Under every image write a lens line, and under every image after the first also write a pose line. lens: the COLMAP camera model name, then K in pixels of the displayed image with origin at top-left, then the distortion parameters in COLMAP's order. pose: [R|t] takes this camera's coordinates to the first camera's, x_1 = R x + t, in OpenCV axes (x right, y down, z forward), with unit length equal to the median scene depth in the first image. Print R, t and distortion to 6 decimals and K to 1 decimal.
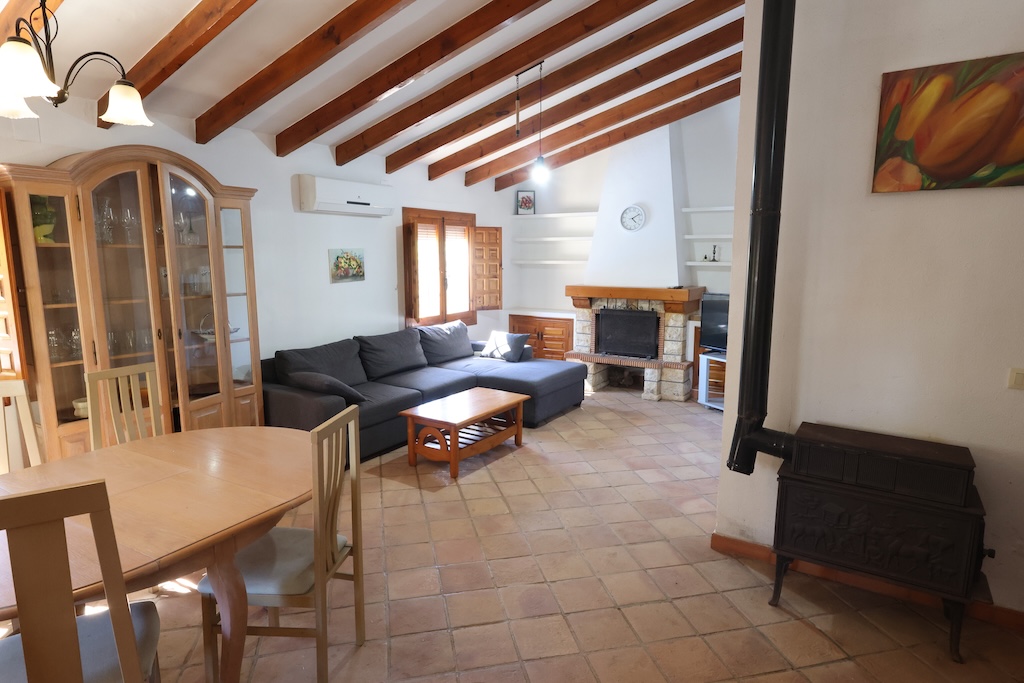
lens RADIAL K [[579.1, 0, 512.0], [0, 579.1, 341.5], [0, 0, 1]] dist [0.003511, -0.000344]
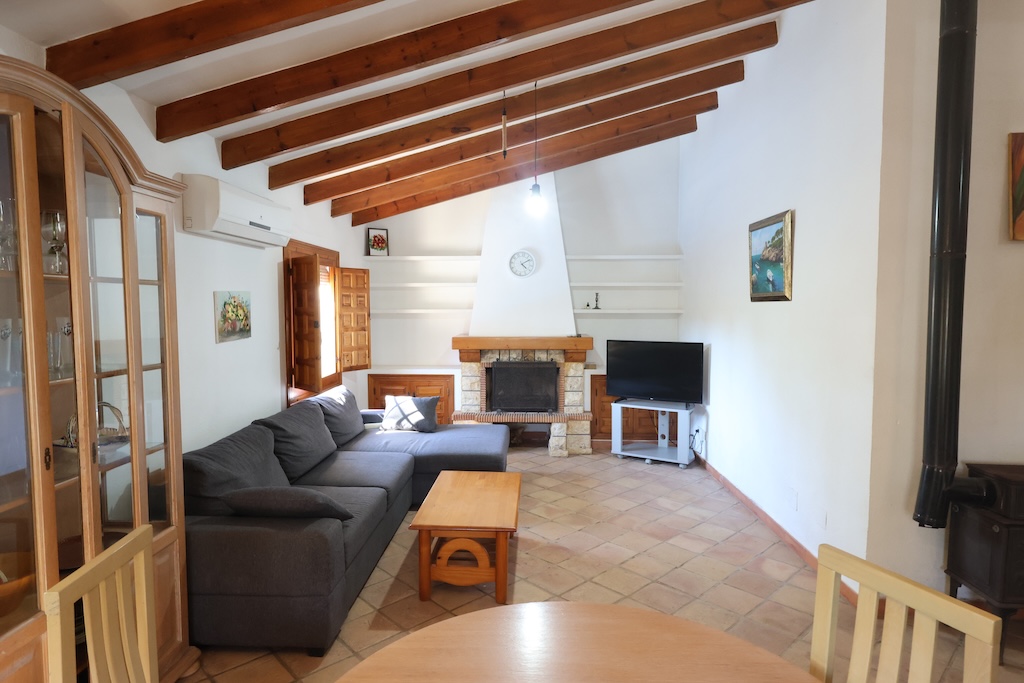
lens RADIAL K [[579.1, 0, 512.0], [0, 579.1, 341.5], [0, 0, 1]] dist [0.003511, -0.000344]
pose [[0.865242, -0.032013, 0.500332, -0.286185], [0.075788, 0.994843, -0.067410, -0.026488], [-0.495593, 0.096245, 0.863206, 0.217847]]
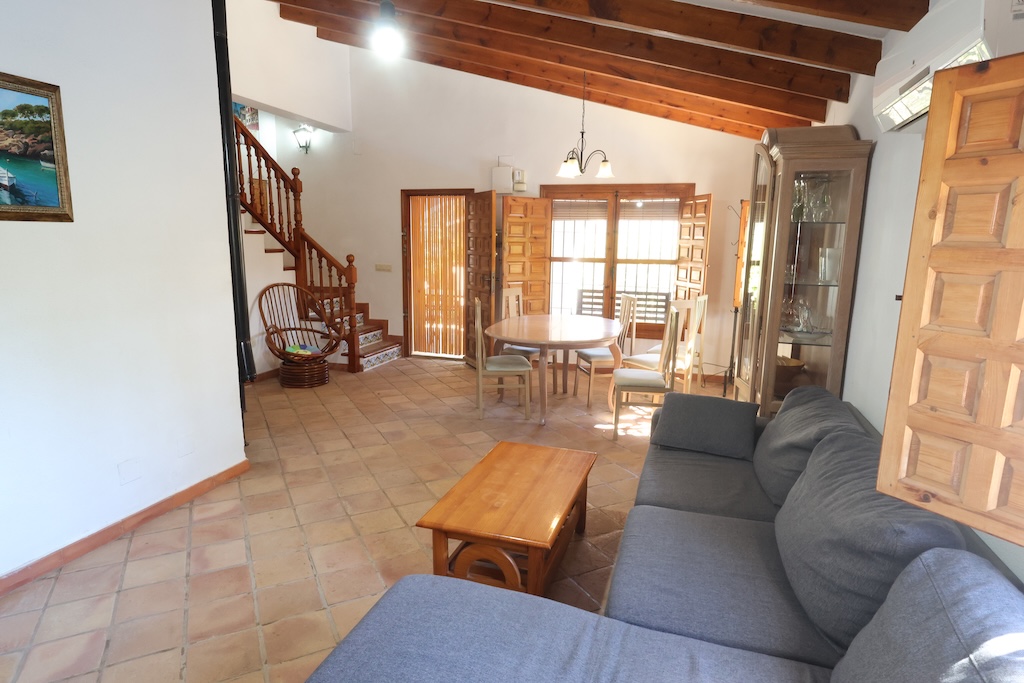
lens RADIAL K [[579.1, 0, 512.0], [0, 579.1, 341.5], [0, 0, 1]] dist [0.003511, -0.000344]
pose [[-0.968779, 0.028782, -0.246251, 0.050852], [-0.052265, 0.947209, 0.316330, -0.153003], [0.242356, 0.319324, -0.916131, 1.062841]]
